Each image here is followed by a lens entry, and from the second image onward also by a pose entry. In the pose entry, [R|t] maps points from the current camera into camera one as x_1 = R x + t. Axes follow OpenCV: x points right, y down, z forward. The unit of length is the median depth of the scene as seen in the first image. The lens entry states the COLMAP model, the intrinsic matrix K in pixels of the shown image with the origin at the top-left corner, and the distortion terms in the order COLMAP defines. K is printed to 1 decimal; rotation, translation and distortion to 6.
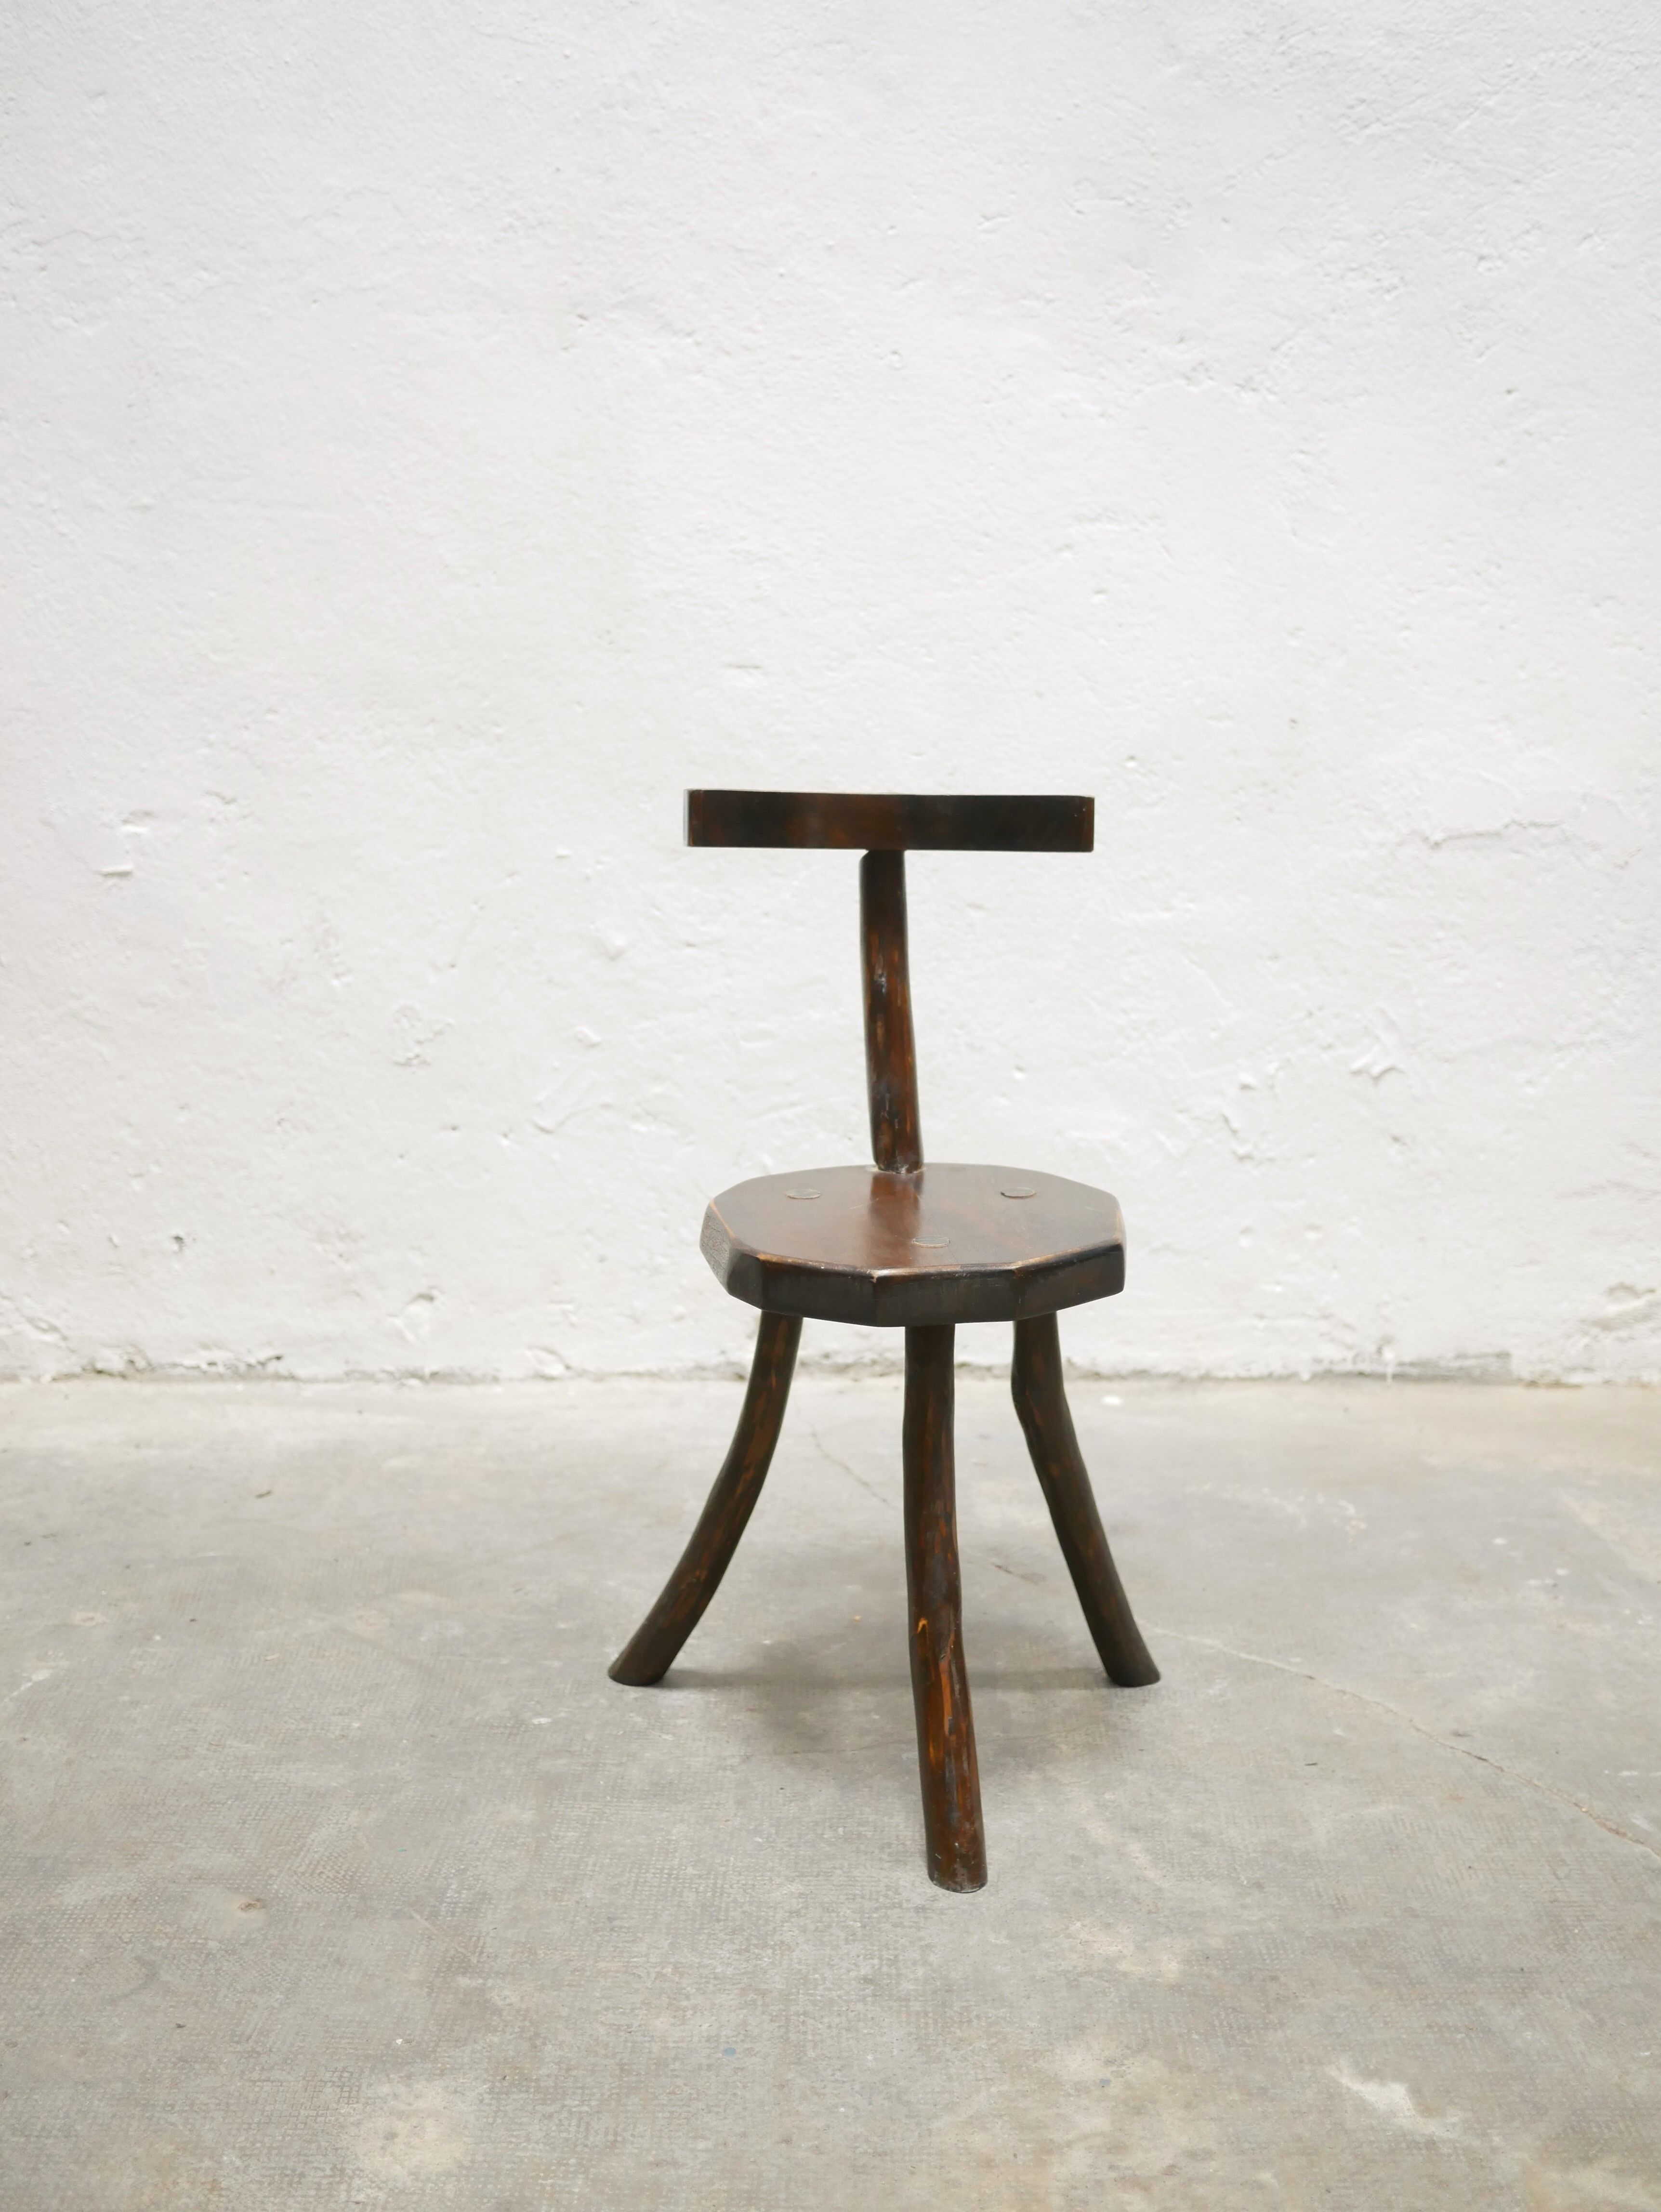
lens RADIAL K [[2480.0, 0, 847.7], [0, 2480.0, 1112.3], [0, 0, 1]] dist [-0.009737, 0.000000]
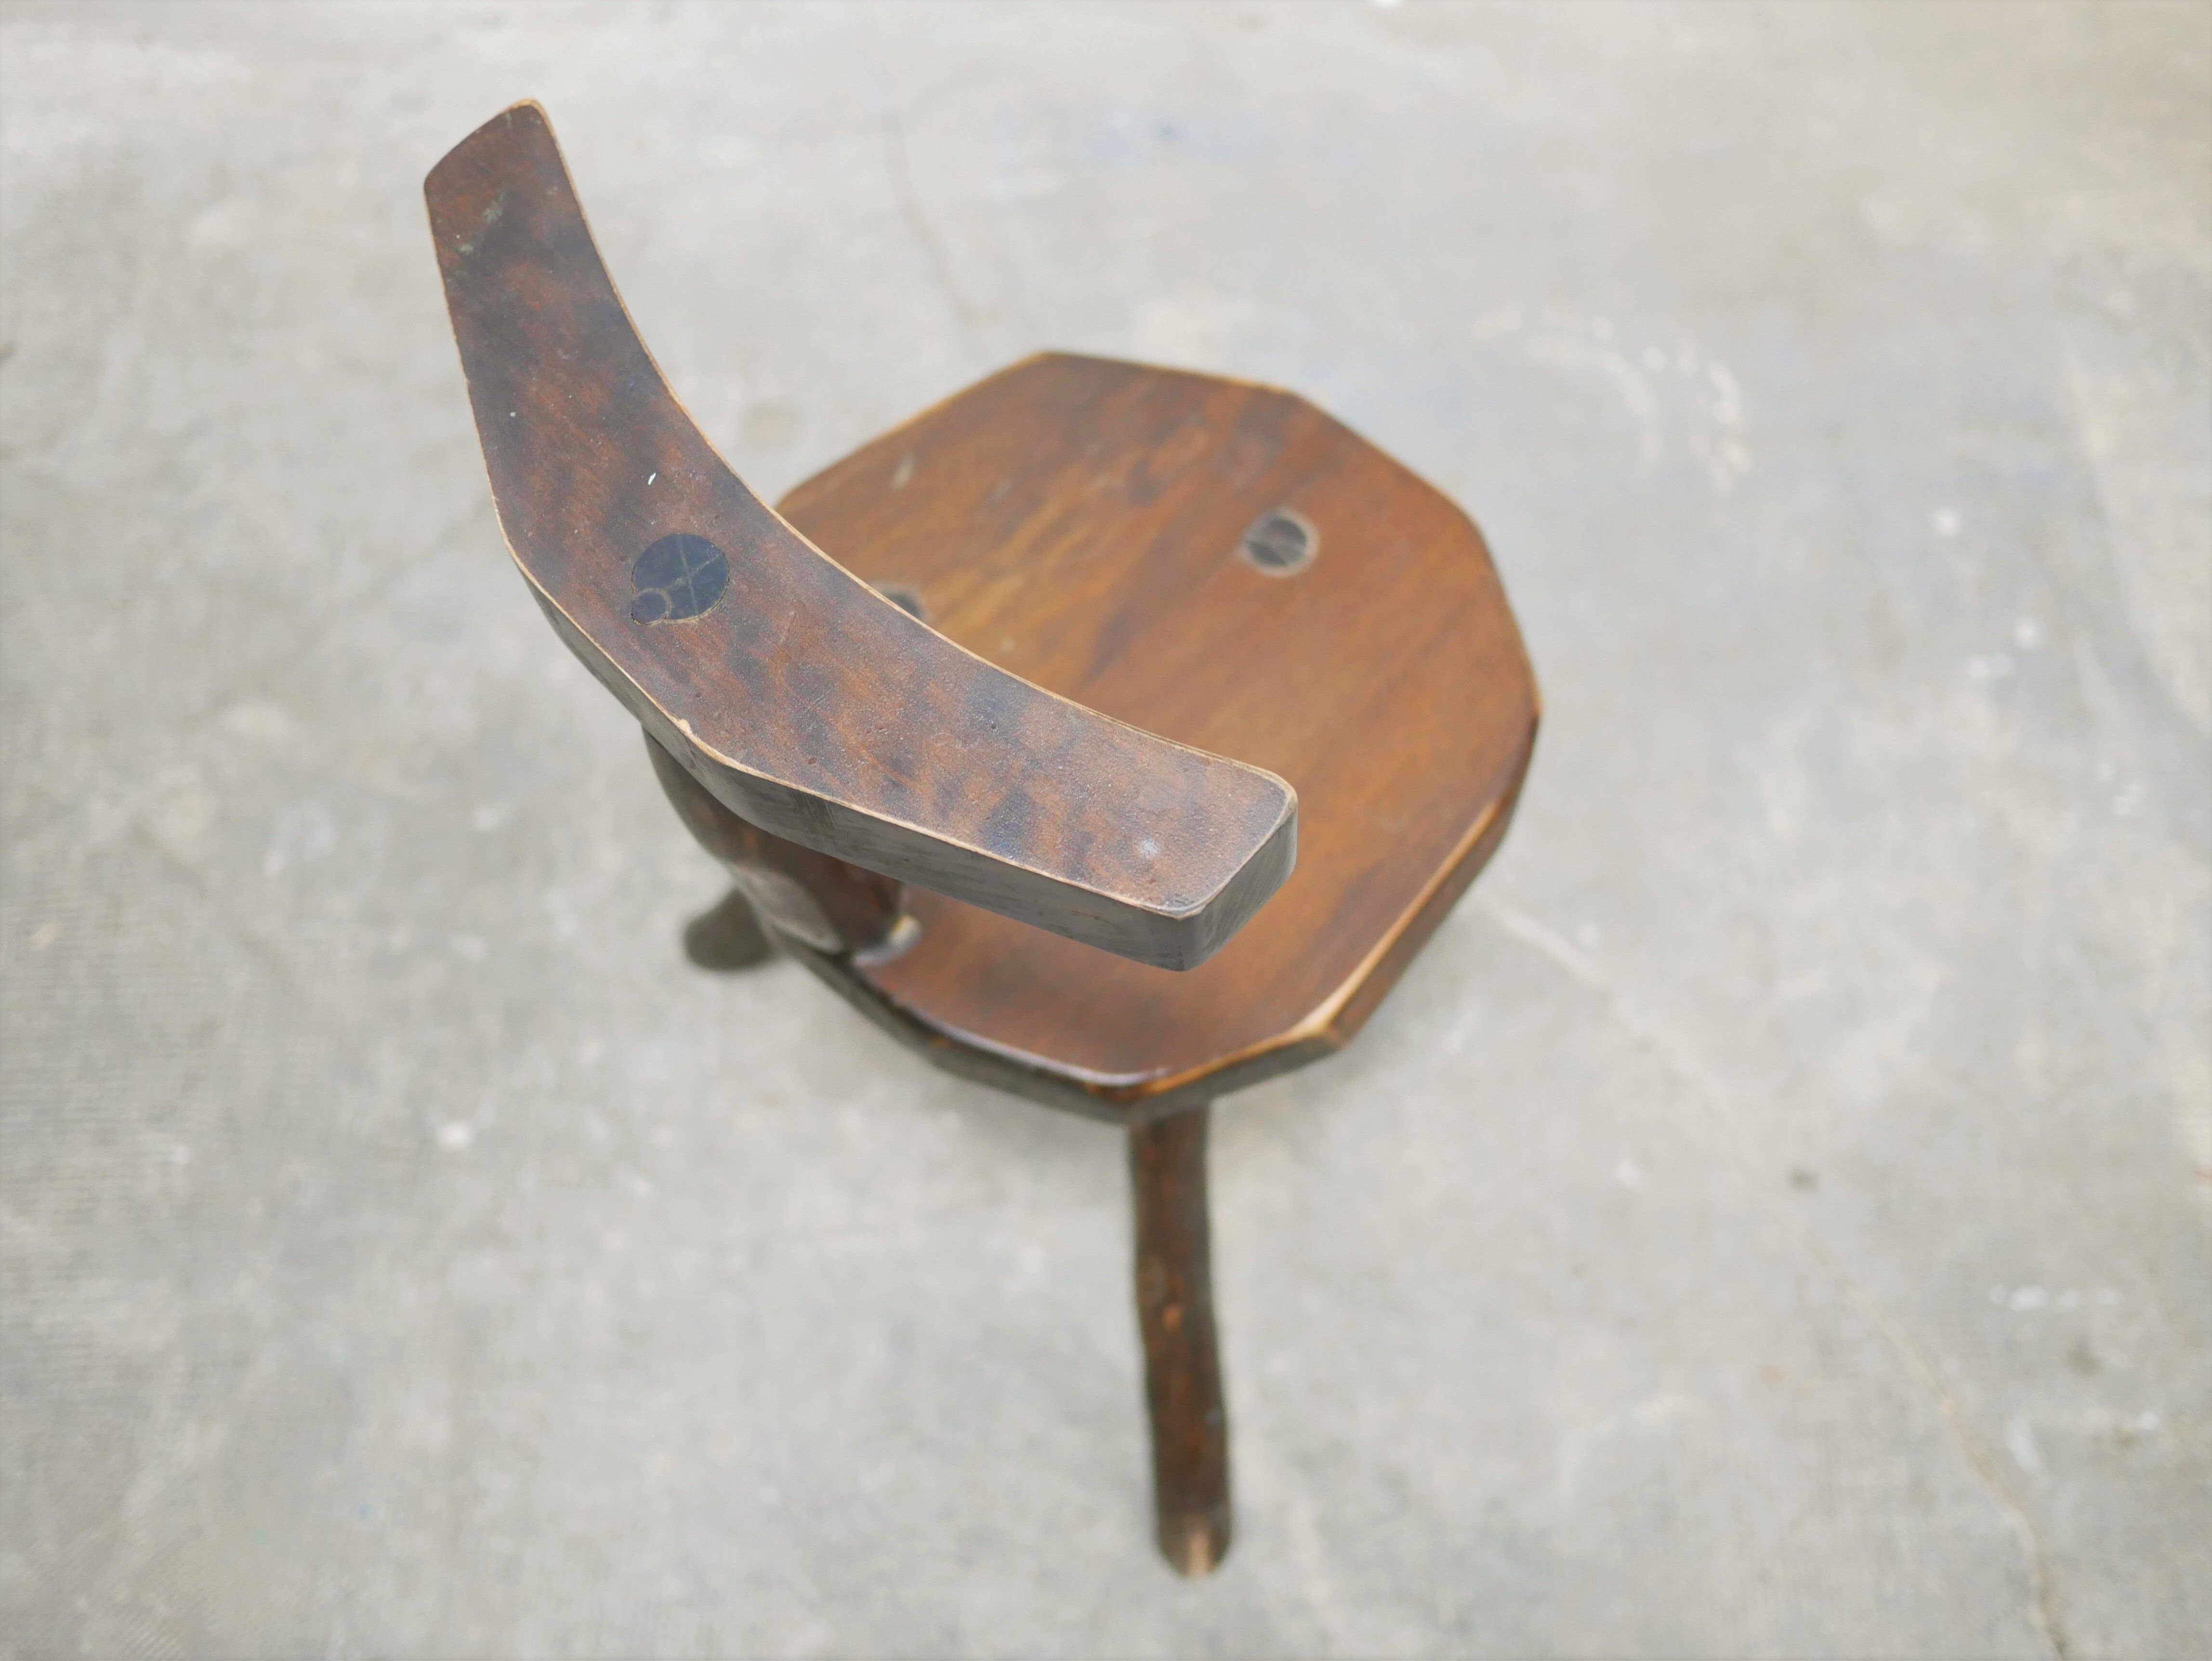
lens RADIAL K [[2480.0, 0, 1111.7], [0, 2480.0, 831.7], [0, 0, 1]] dist [-0.009737, 0.000000]
pose [[0.999864, 0.007468, 0.014729, 0.034326], [-0.016282, 0.594867, 0.803660, -0.267738], [-0.002760, -0.803790, 0.594907, 0.506784]]
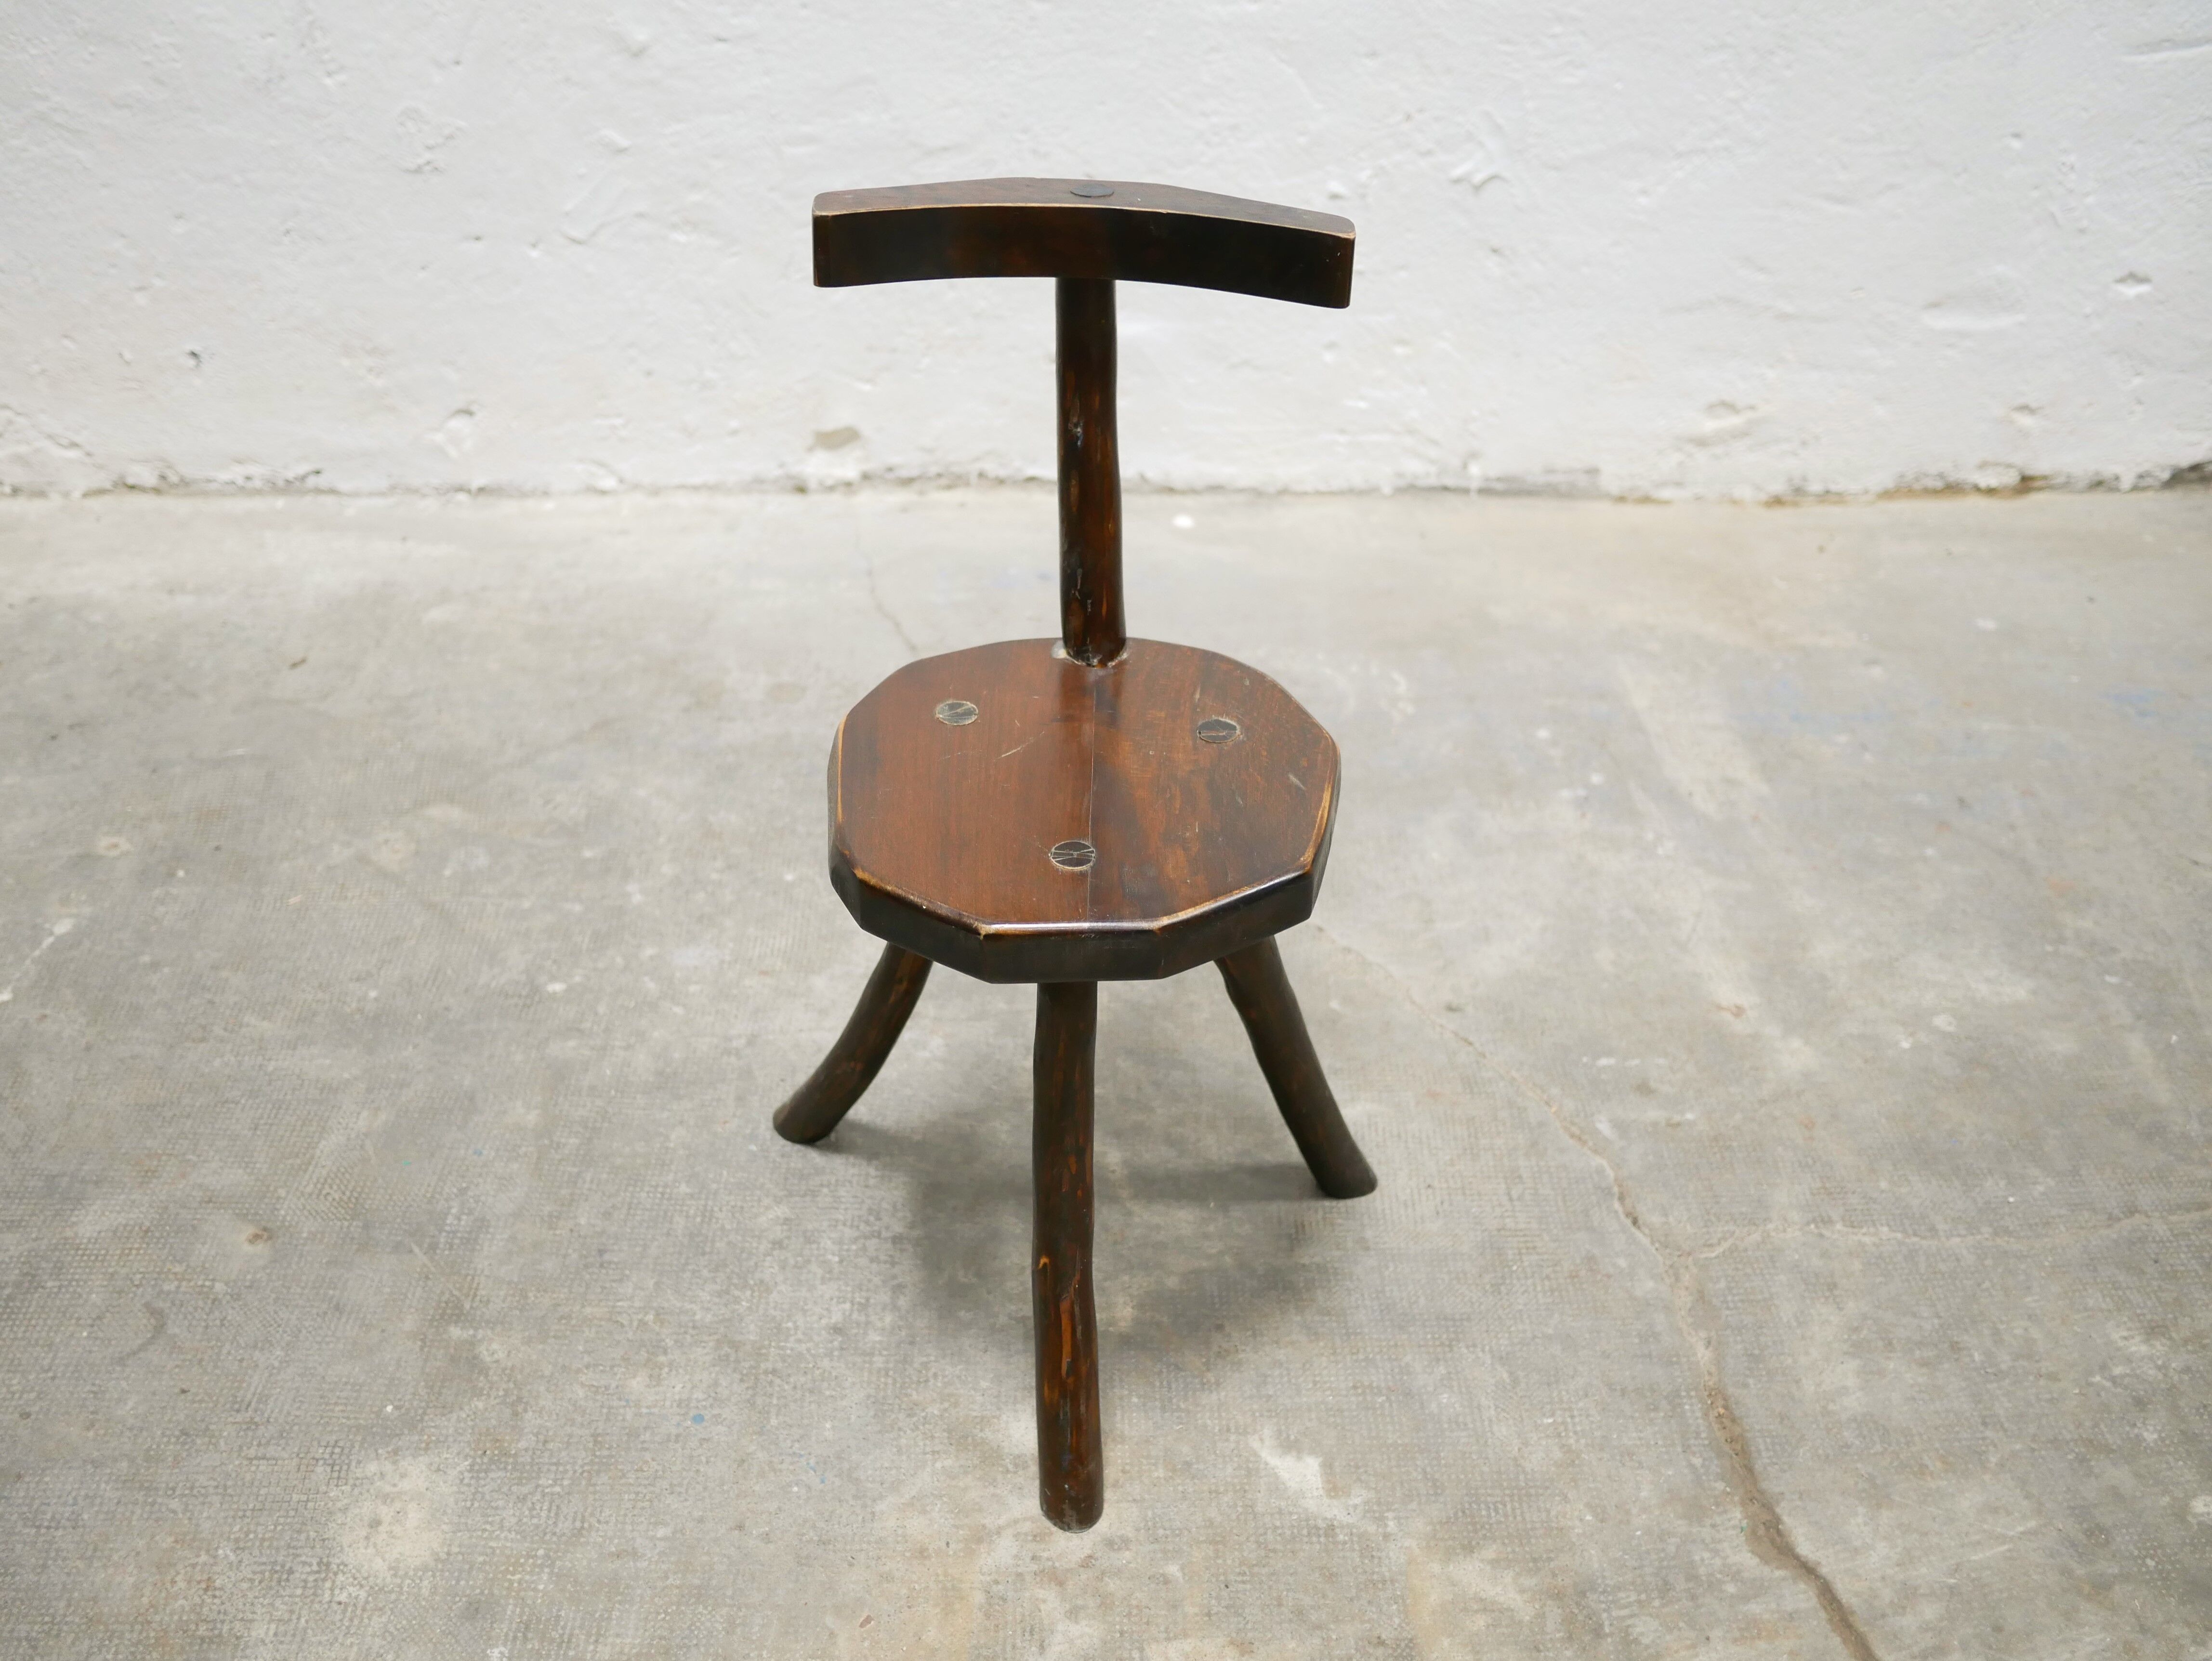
lens RADIAL K [[2480.0, 0, 1100.3], [0, 2480.0, 831.6], [0, 0, 1]] dist [-0.009737, 0.000000]
pose [[0.999891, 0.004455, 0.014045, 0.065514], [-0.009625, 0.919202, 0.393668, -0.165850], [-0.011156, -0.393761, 0.919145, 0.065026]]
